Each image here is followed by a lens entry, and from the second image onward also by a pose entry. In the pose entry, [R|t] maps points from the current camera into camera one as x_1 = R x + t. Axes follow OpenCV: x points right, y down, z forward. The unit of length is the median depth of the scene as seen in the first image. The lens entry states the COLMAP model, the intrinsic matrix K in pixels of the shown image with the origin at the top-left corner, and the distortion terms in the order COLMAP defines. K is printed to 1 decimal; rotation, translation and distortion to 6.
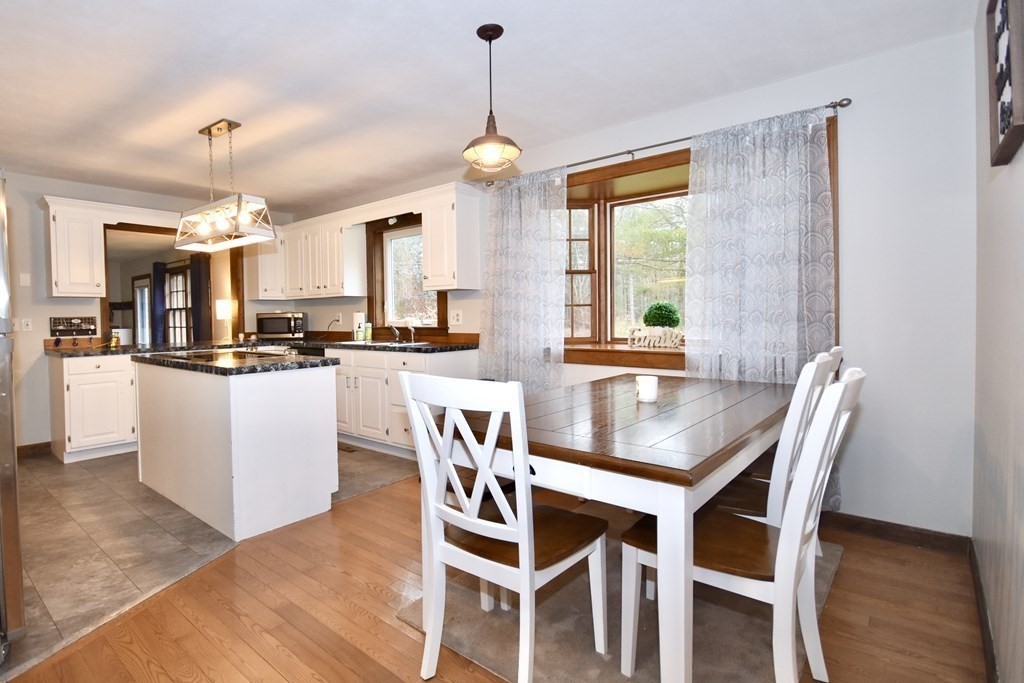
lens RADIAL K [[520.5, 0, 464.0], [0, 520.5, 331.2], [0, 0, 1]] dist [-0.000711, -0.000736]
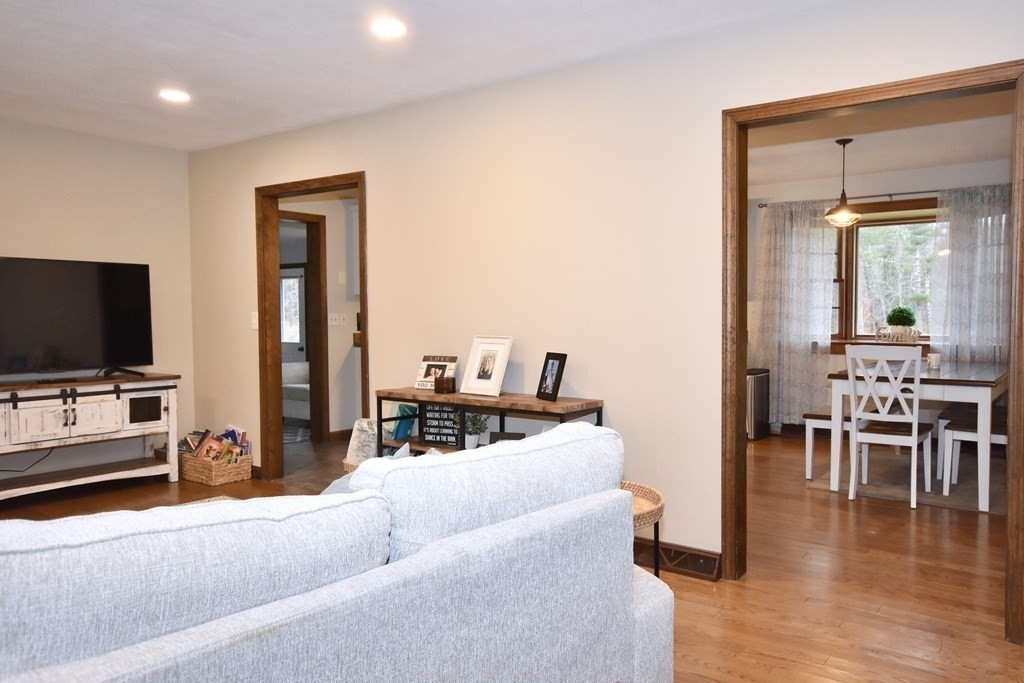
lens RADIAL K [[777.5, 0, 562.6], [0, 777.5, 343.8], [0, 0, 1]] dist [-0.000010, 0.000199]
pose [[0.991990, 0.006781, 0.126130, -0.766075], [-0.007611, 0.999952, 0.006097, 0.033597], [-0.126083, -0.007008, 0.991995, -0.883796]]
